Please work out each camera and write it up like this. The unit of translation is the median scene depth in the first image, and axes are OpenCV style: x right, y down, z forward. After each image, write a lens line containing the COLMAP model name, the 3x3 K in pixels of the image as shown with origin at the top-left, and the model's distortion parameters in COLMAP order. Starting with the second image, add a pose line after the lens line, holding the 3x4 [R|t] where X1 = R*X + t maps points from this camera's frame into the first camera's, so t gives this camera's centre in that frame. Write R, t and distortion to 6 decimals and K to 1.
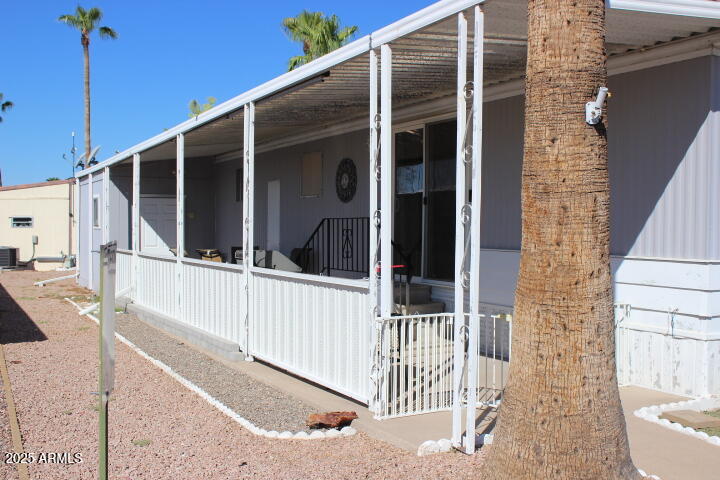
lens RADIAL K [[769.2, 0, 360.0], [0, 769.2, 240.0], [0, 0, 1]] dist [-0.148107, 0.272780]
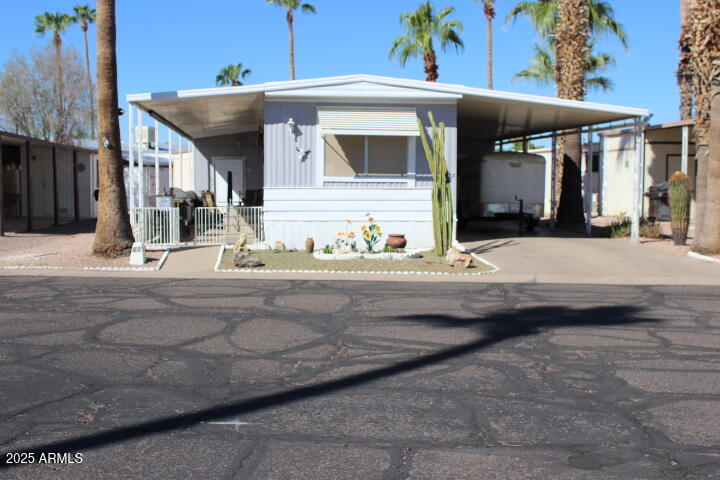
lens RADIAL K [[892.7, 0, 360.0], [0, 892.7, 240.0], [0, 0, 1]] dist [-0.115483, 0.280740]
pose [[0.922587, 0.020052, -0.385269, 0.925194], [-0.001717, 0.998852, 0.047875, 0.028702], [0.385786, -0.043507, 0.921562, -0.756767]]
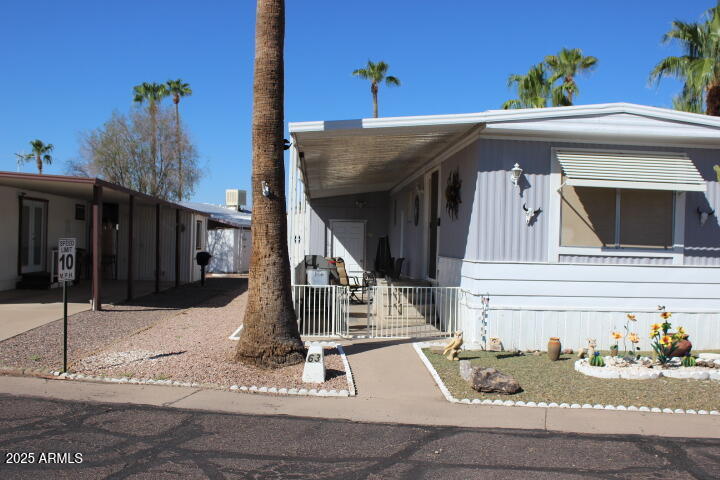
lens RADIAL K [[769.2, 0, 360.0], [0, 769.2, 240.0], [0, 0, 1]] dist [-0.148107, 0.272780]
pose [[0.903519, 0.010522, -0.428418, 0.481878], [-0.023193, 0.999434, -0.024366, 0.013599], [0.427919, 0.031951, 0.903252, -0.327415]]
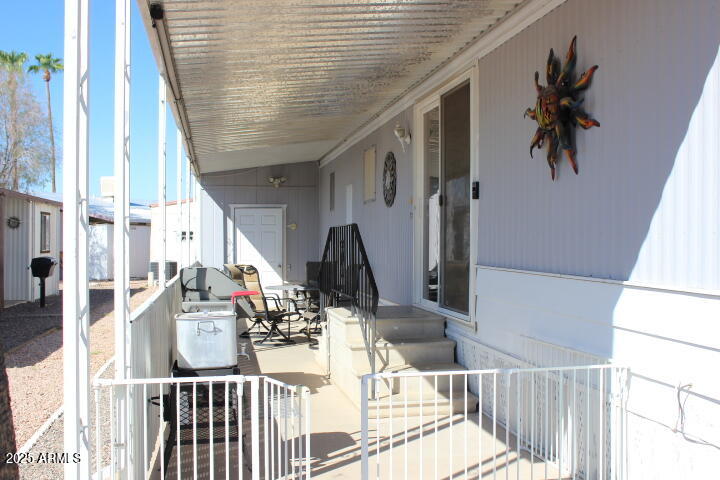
lens RADIAL K [[769.2, 0, 360.0], [0, 769.2, 240.0], [0, 0, 1]] dist [-0.148107, 0.272780]
pose [[0.951316, -0.006880, -0.308139, 0.190103], [0.001191, 0.999825, -0.018646, 0.000026], [0.308214, 0.017371, 0.951159, 0.223583]]
